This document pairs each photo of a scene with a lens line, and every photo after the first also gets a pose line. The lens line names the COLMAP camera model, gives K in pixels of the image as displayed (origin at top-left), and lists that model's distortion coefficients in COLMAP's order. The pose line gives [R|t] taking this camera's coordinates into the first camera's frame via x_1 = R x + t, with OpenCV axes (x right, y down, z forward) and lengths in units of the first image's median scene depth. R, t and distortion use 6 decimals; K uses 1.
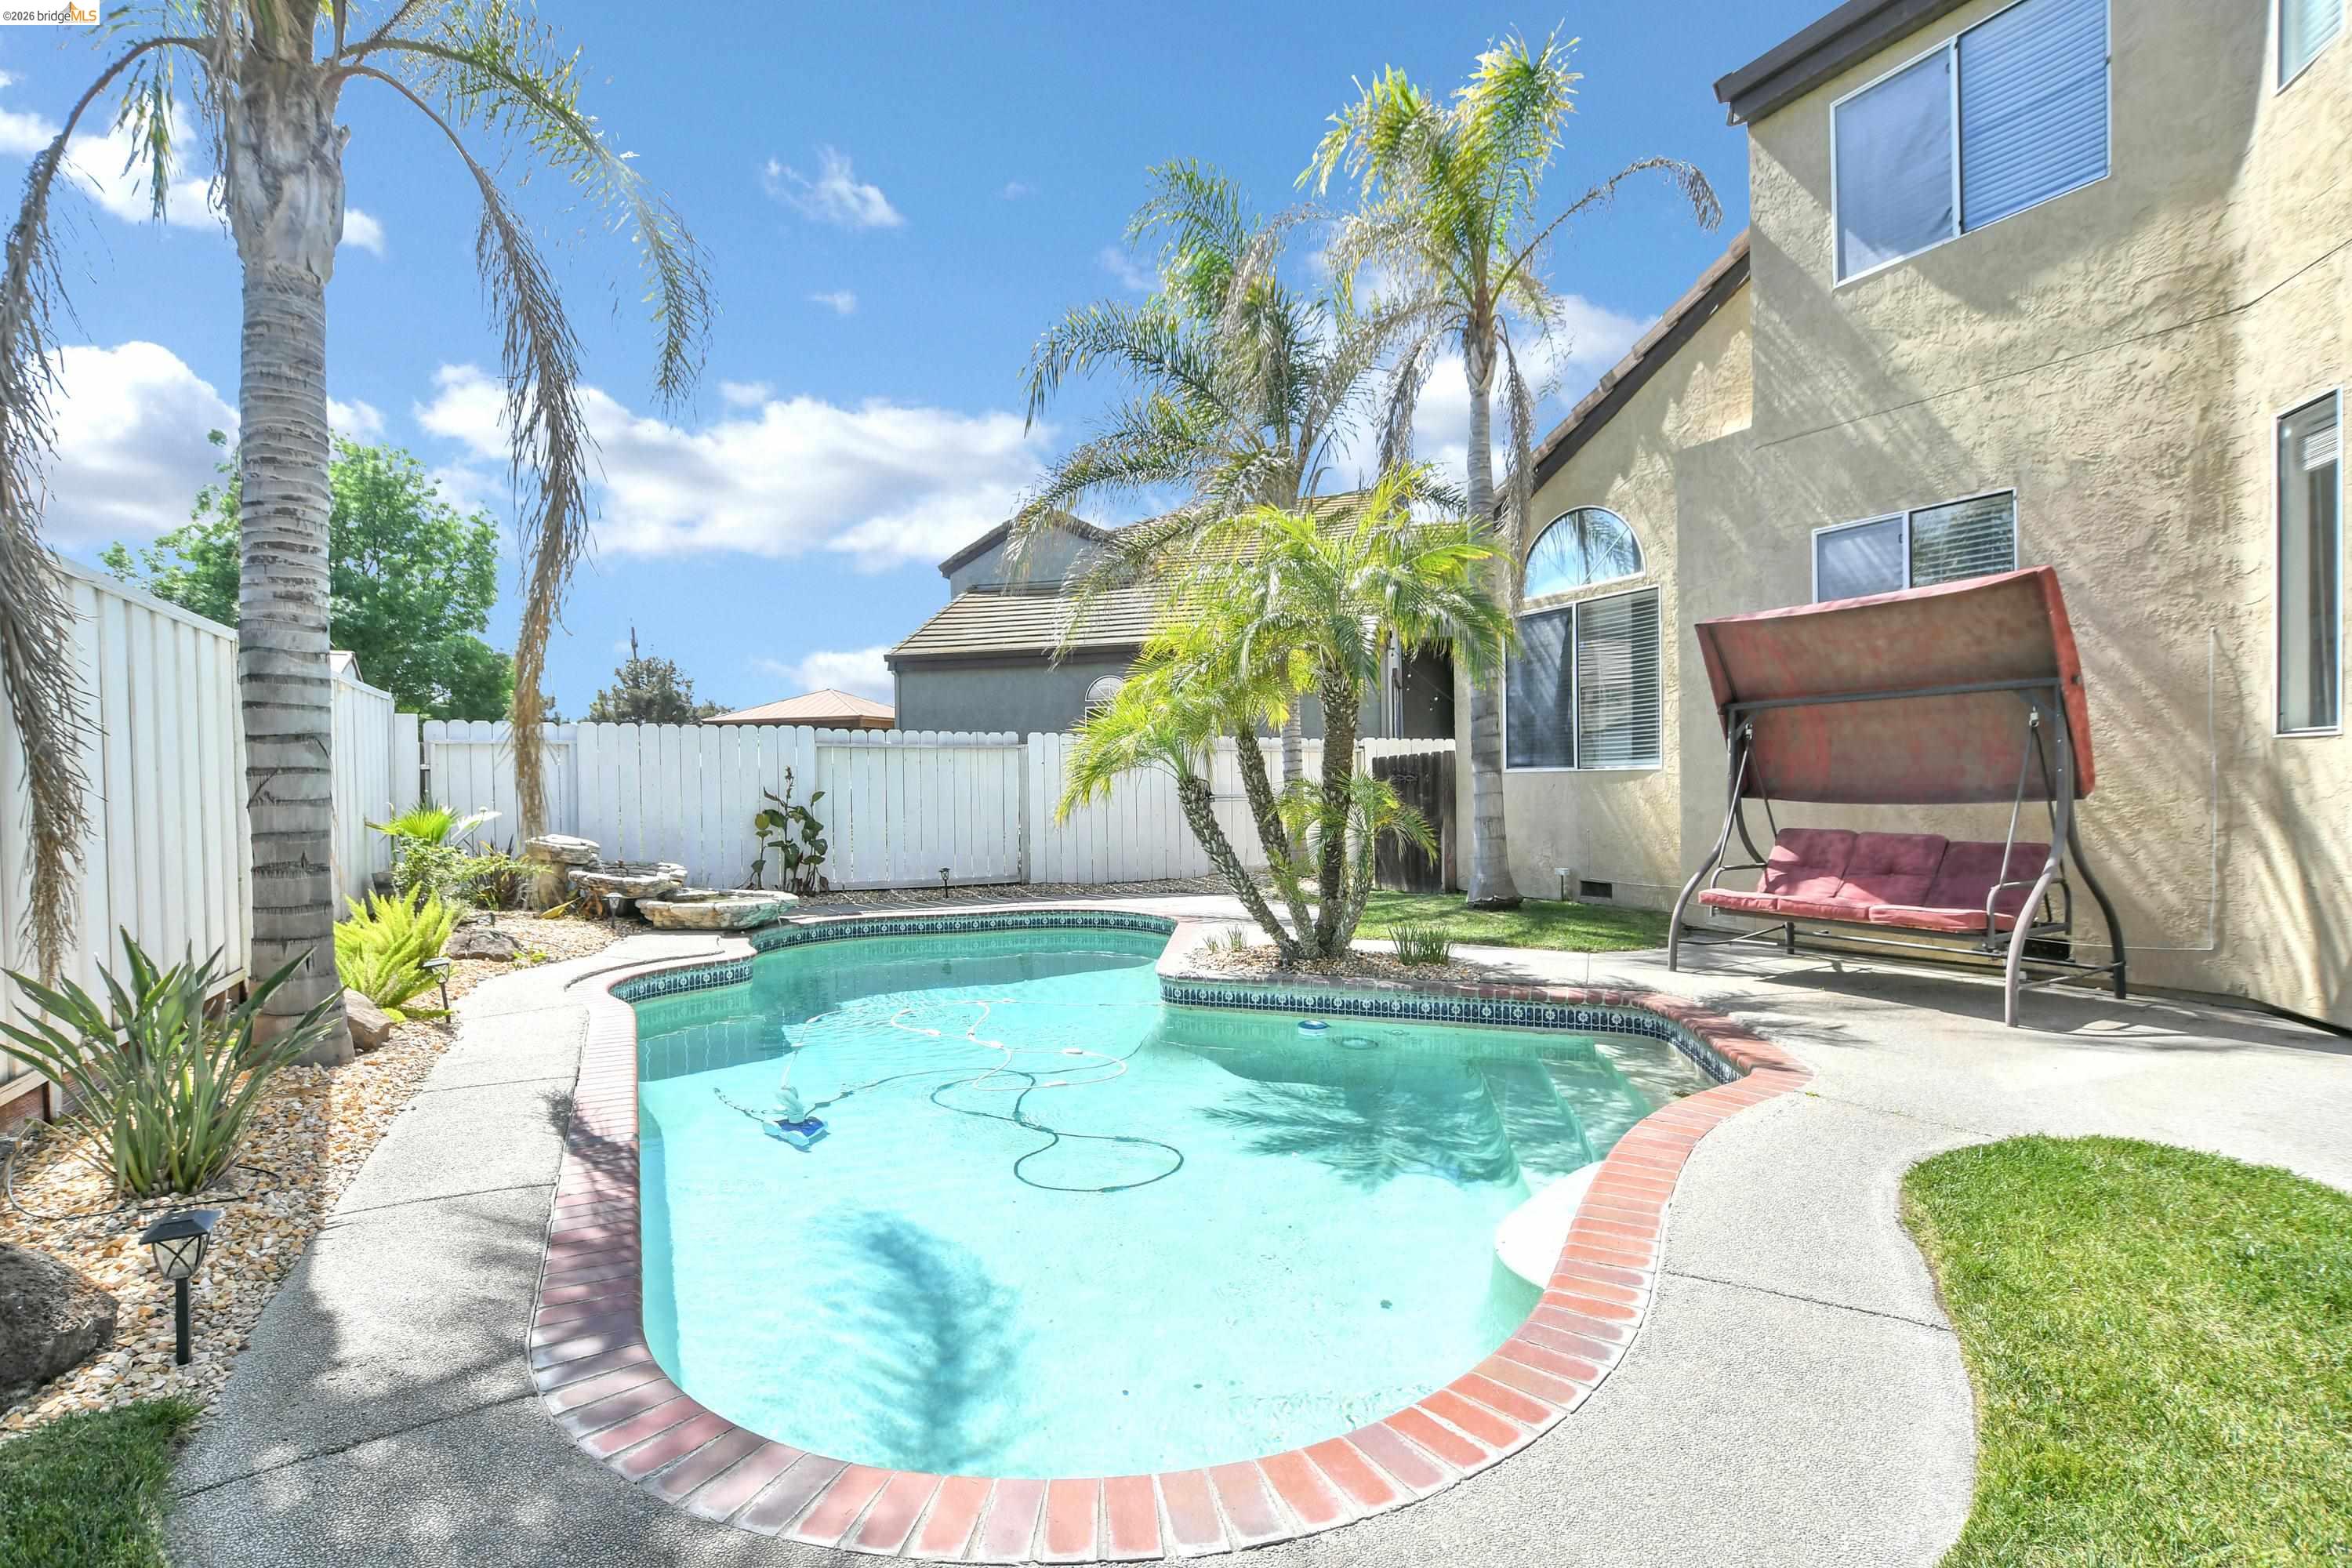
lens RADIAL K [[1071.4, 0, 1162.8], [0, 1071.4, 790.2], [0, 0, 1]] dist [-0.035093, 0.002673]
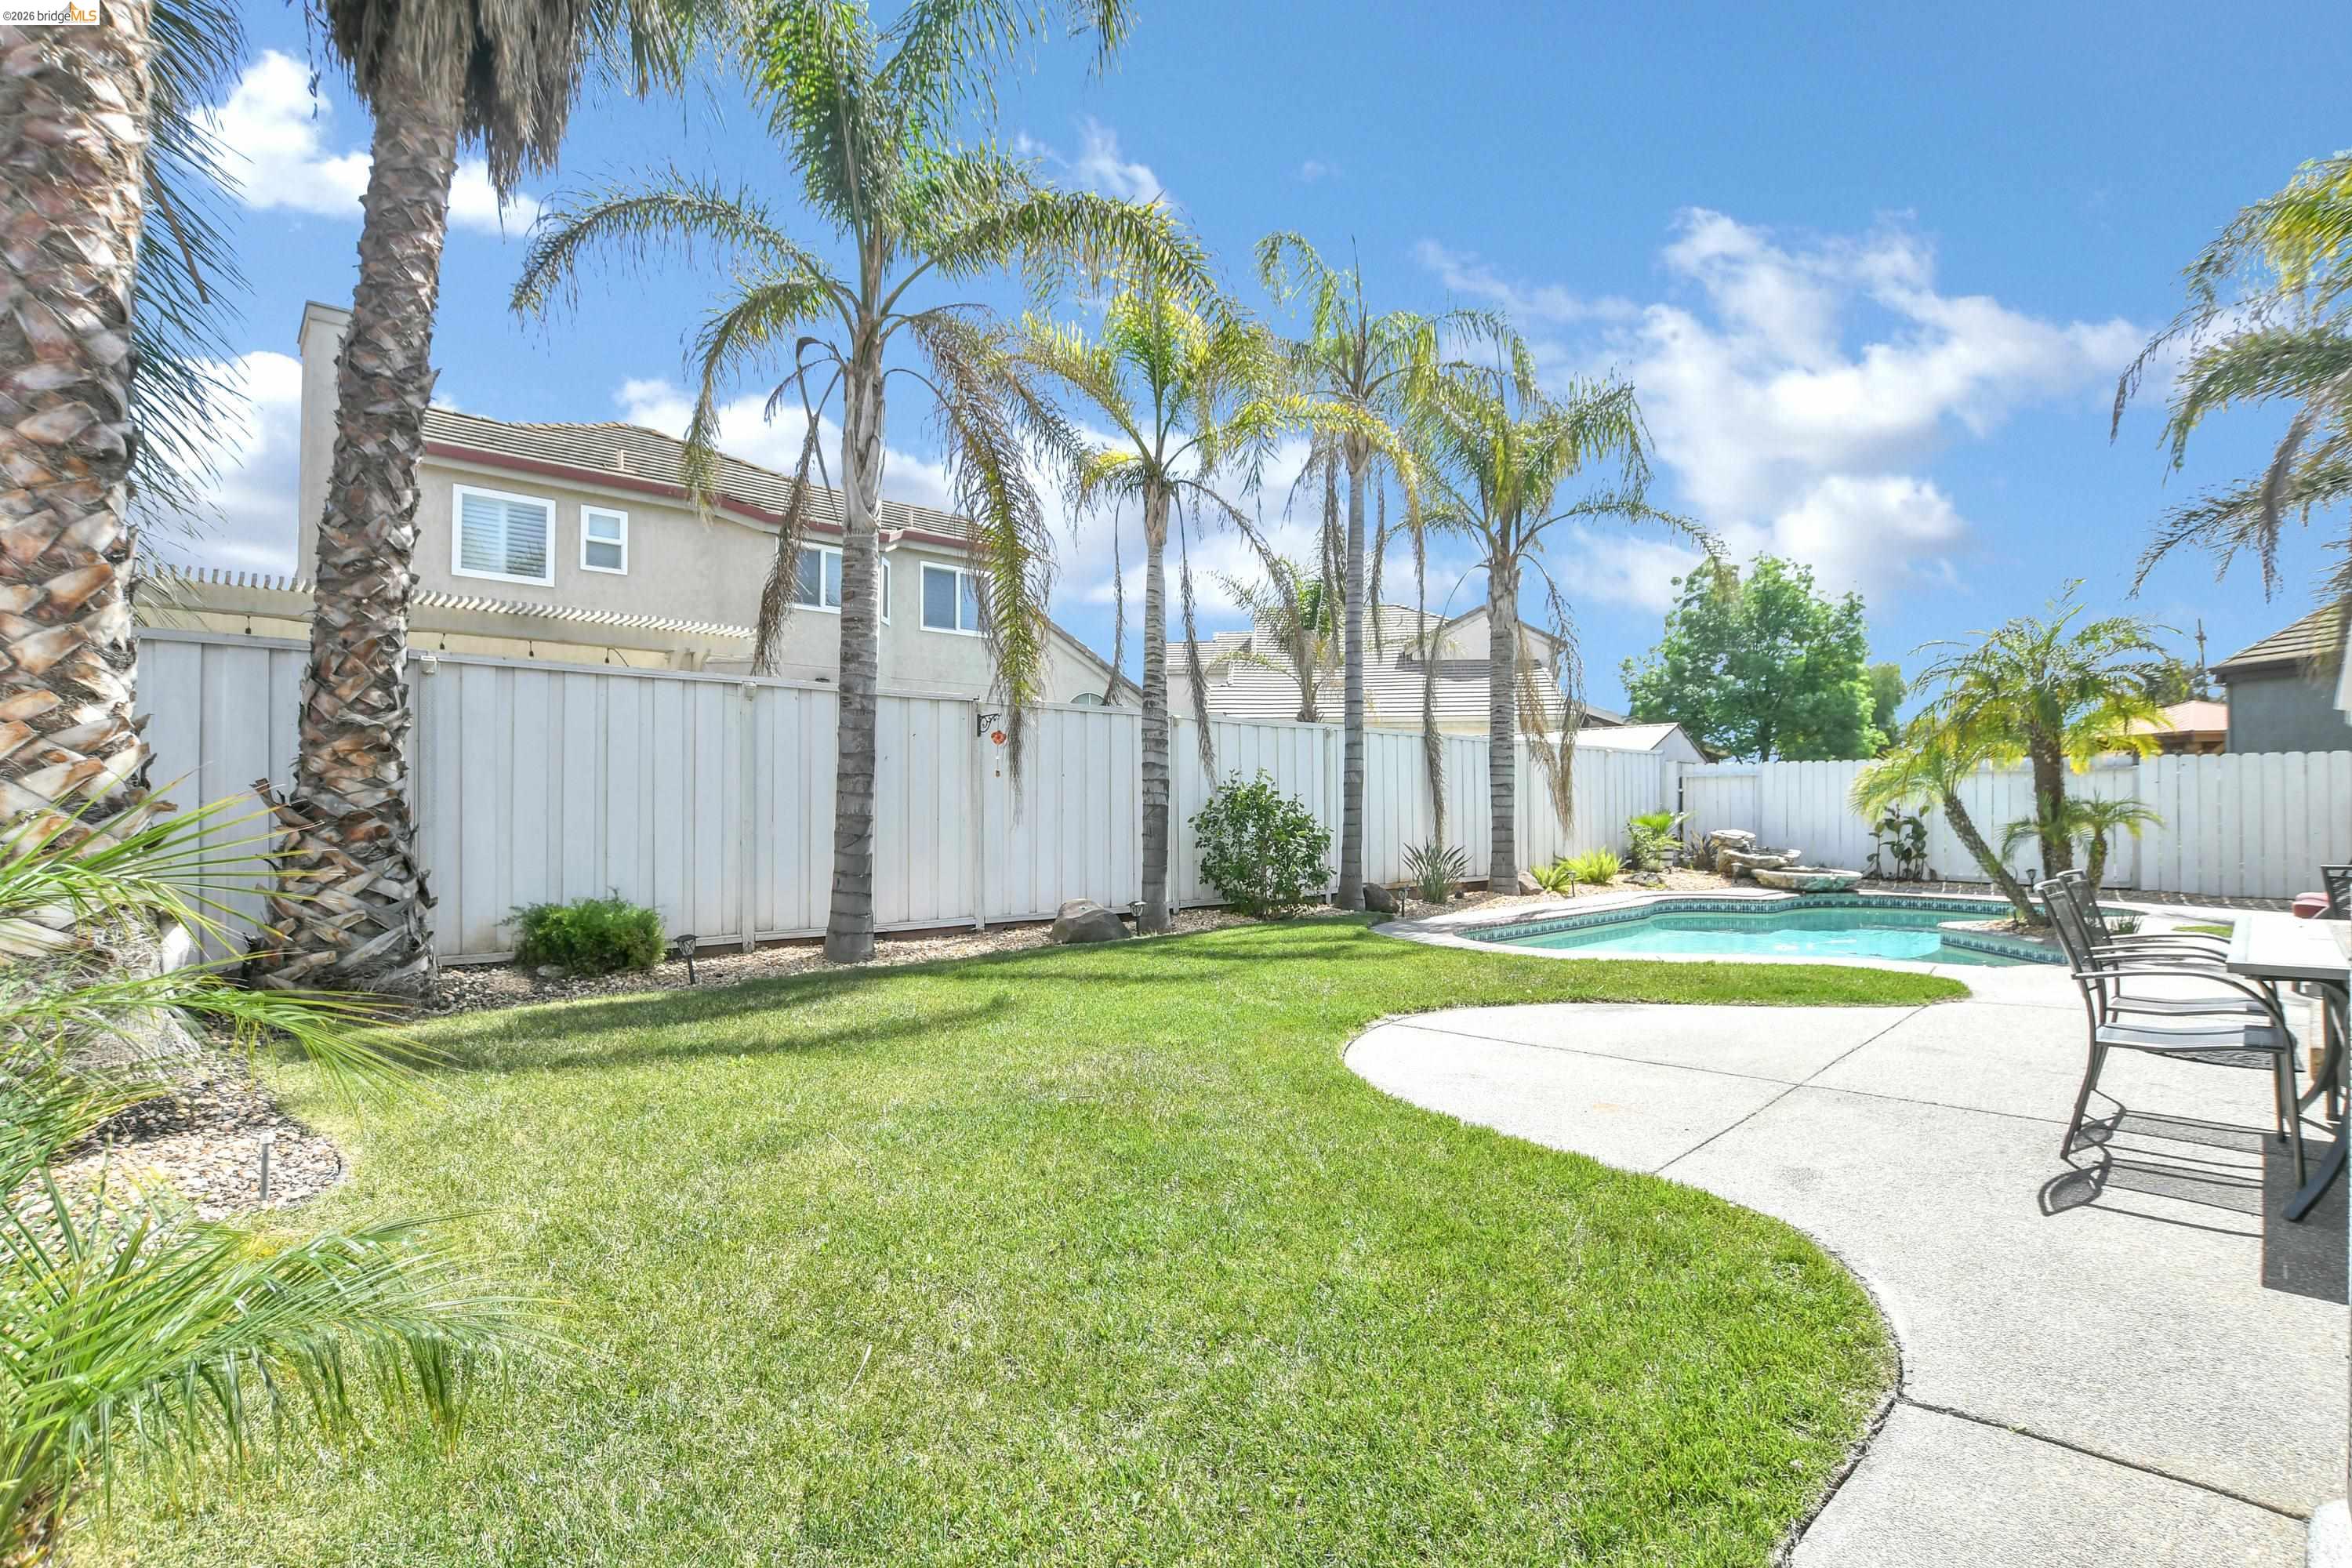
lens RADIAL K [[1071.4, 0, 1155.7], [0, 1071.4, 805.4], [0, 0, 1]] dist [-0.035093, 0.002673]
pose [[0.255182, 0.008035, -0.966860, 0.911181], [-0.006283, 0.999958, 0.006652, -0.003138], [0.966873, 0.004377, 0.255222, -0.366946]]
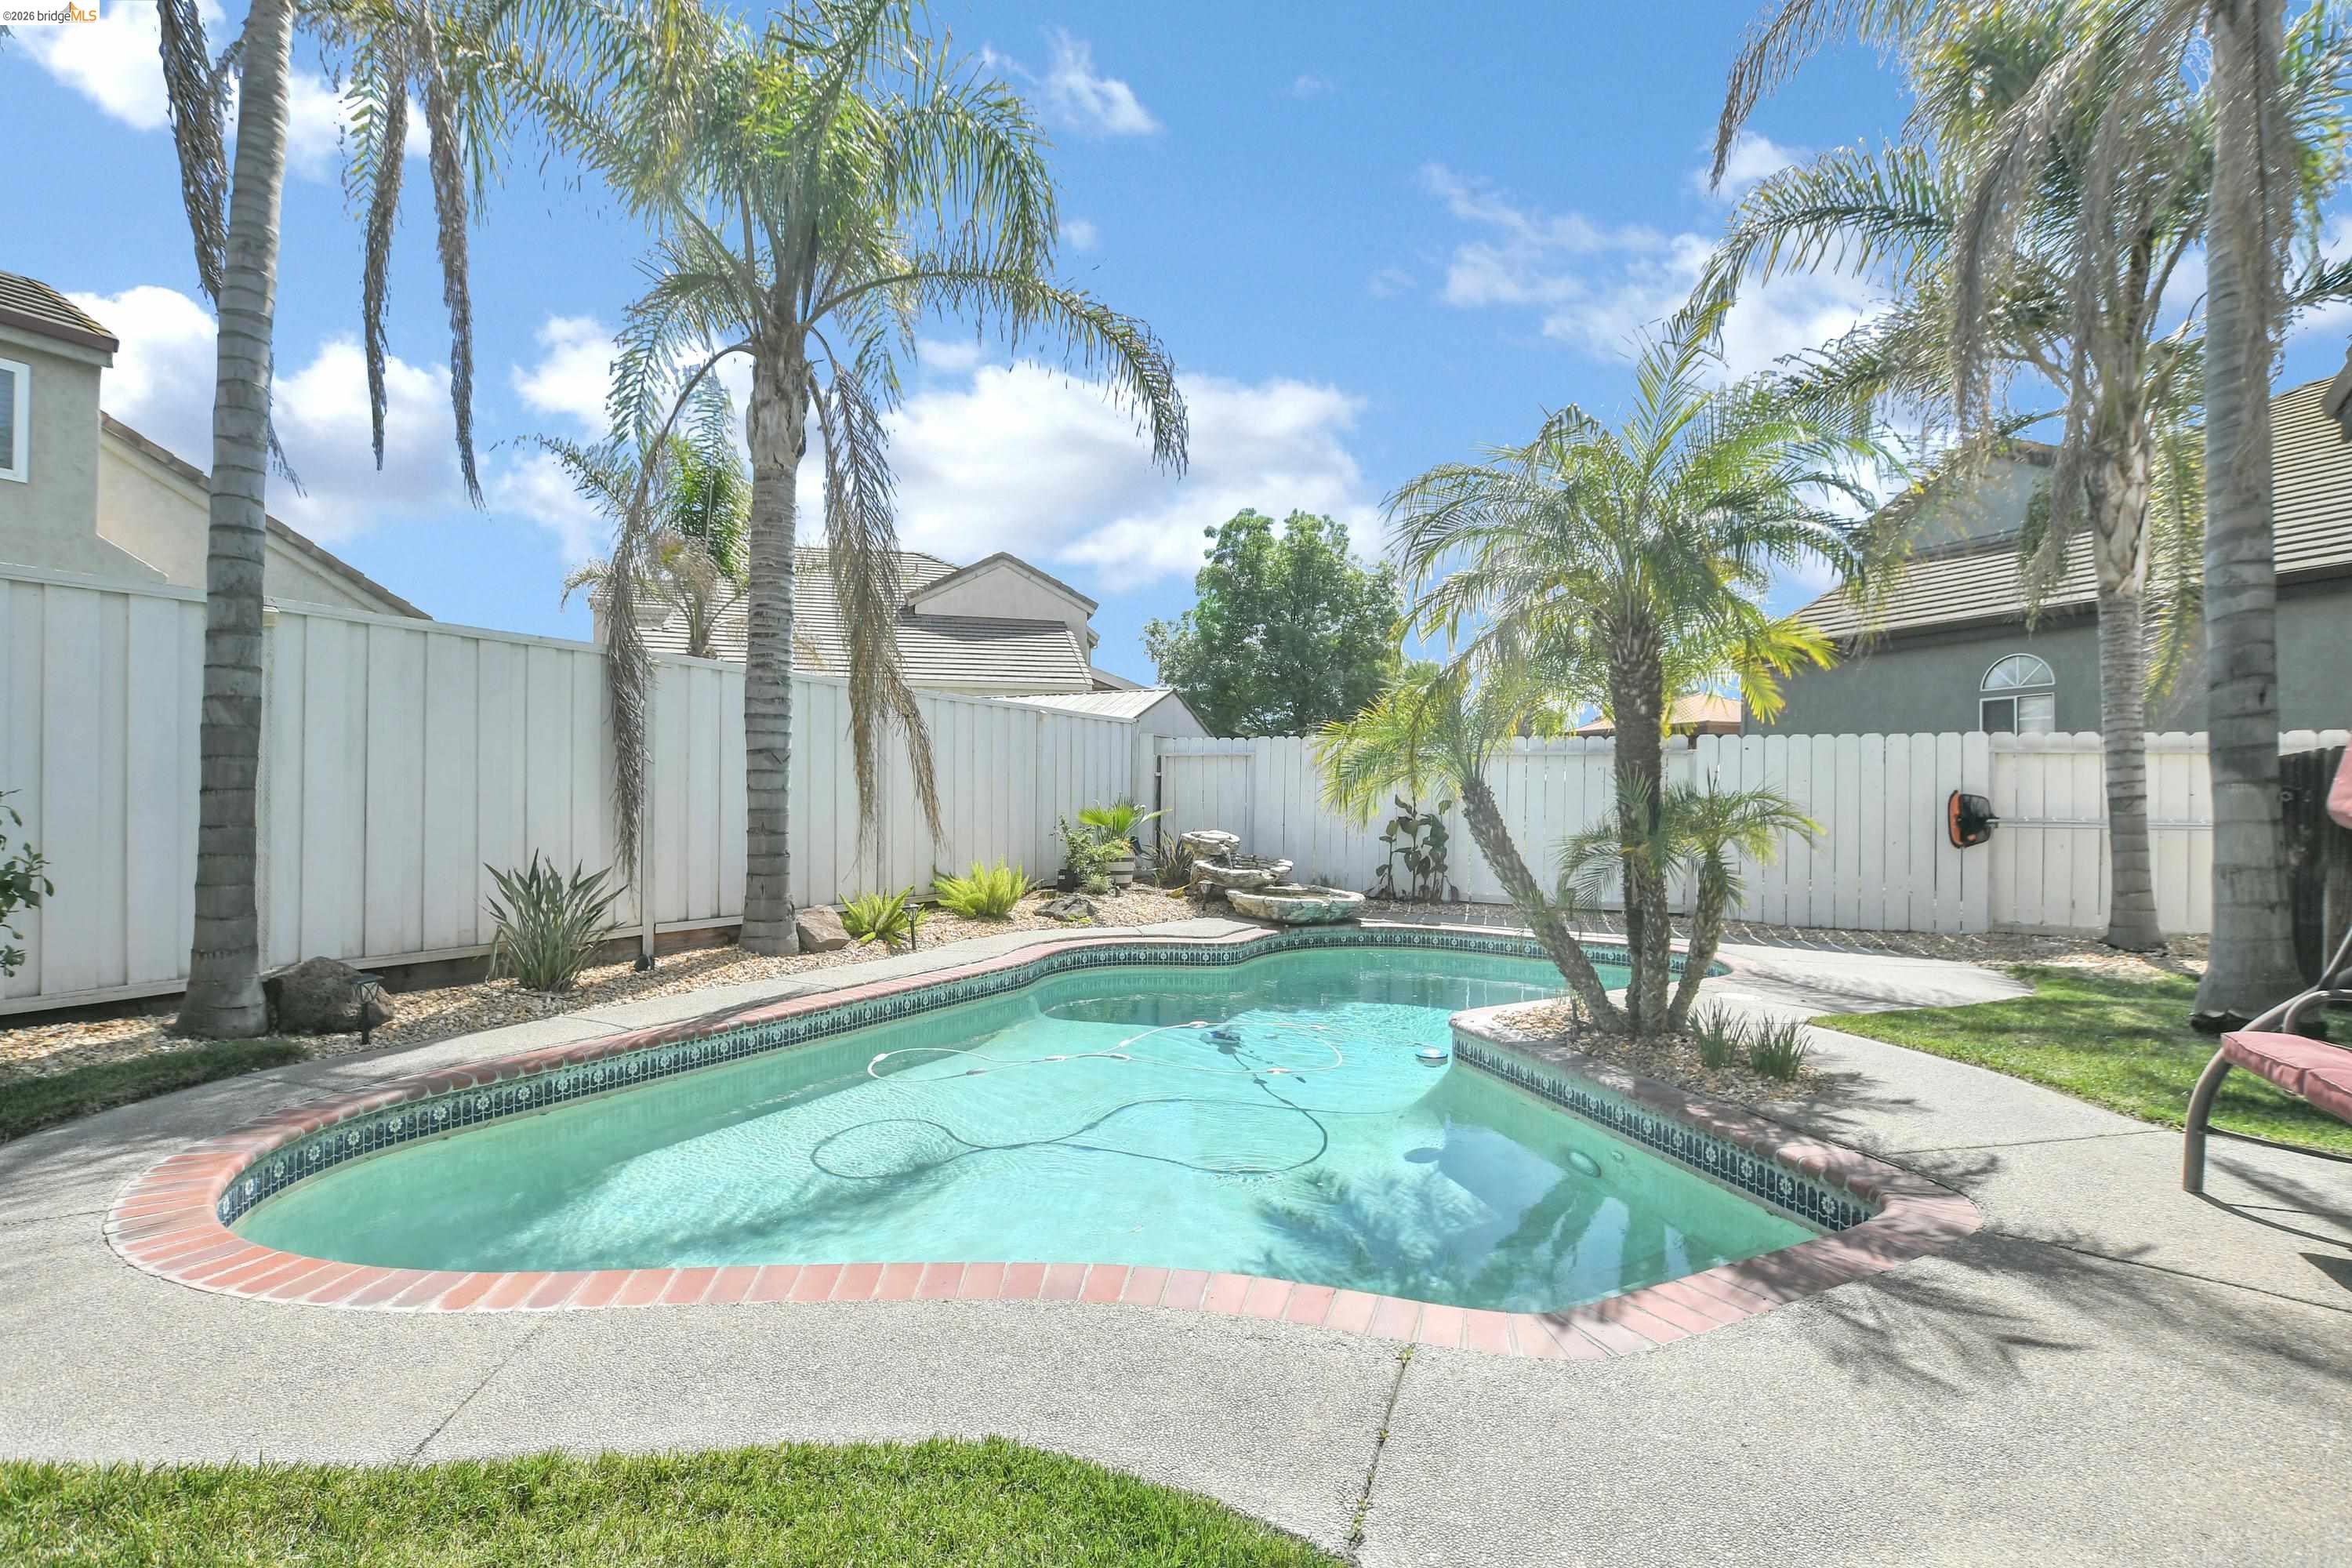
lens RADIAL K [[1071.4, 0, 1165.4], [0, 1071.4, 784.7], [0, 0, 1]] dist [-0.035093, 0.002673]
pose [[0.580377, 0.008082, -0.814308, 0.423370], [-0.023145, 0.999711, -0.006574, -0.000612], [0.814019, 0.022662, 0.580396, 0.261484]]
